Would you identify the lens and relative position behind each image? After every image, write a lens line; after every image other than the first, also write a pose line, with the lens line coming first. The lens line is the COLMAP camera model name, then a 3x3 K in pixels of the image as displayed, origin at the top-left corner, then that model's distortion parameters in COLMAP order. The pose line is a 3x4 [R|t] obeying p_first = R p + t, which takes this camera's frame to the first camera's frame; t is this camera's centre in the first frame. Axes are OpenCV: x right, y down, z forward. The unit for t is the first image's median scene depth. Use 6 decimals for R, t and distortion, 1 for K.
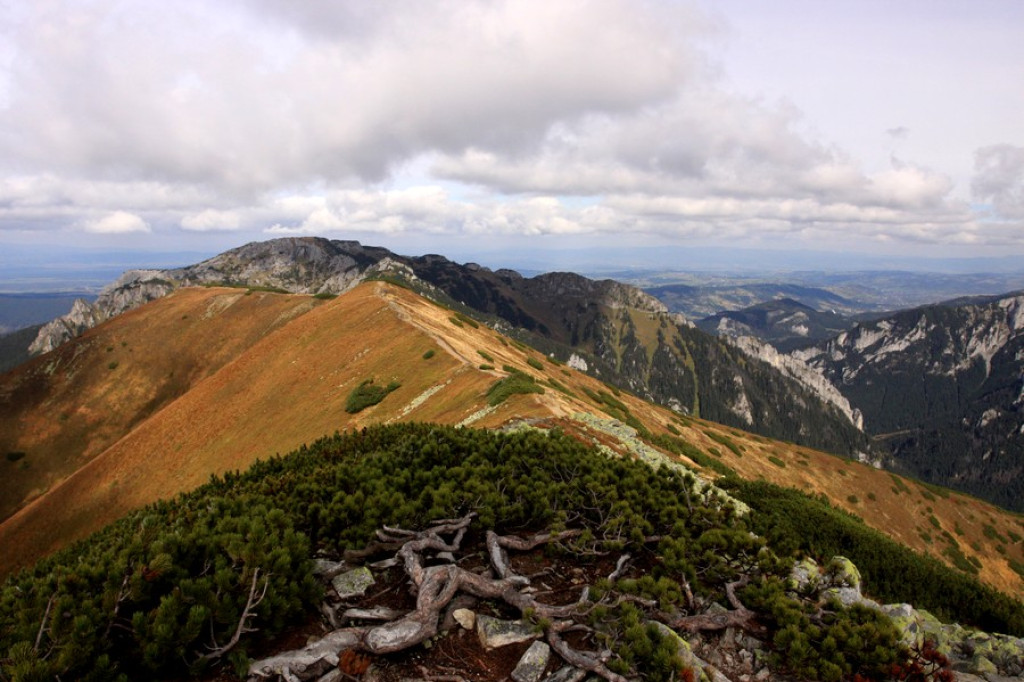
lens RADIAL K [[810.7, 0, 512.0], [0, 810.7, 341.0], [0, 0, 1]] dist [-0.087106, 0.061737]
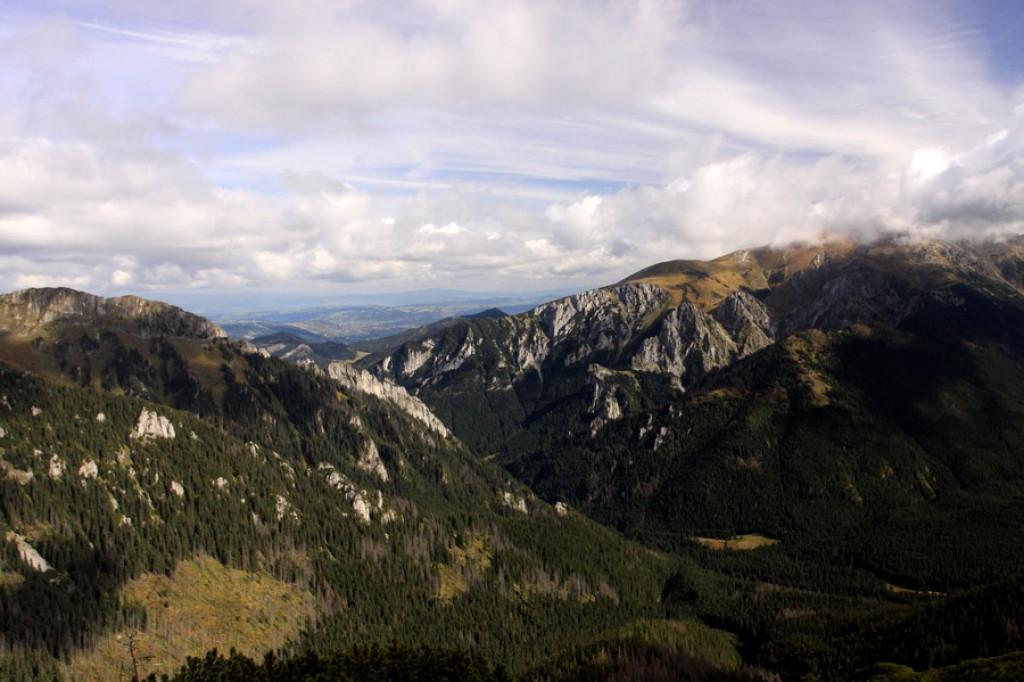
lens RADIAL K [[810.7, 0, 512.0], [0, 810.7, 341.0], [0, 0, 1]] dist [-0.087106, 0.061737]
pose [[0.782960, -0.075044, 0.617529, -0.036694], [0.109479, 0.993826, -0.018034, 0.005041], [-0.612363, 0.081726, 0.786341, 0.311639]]
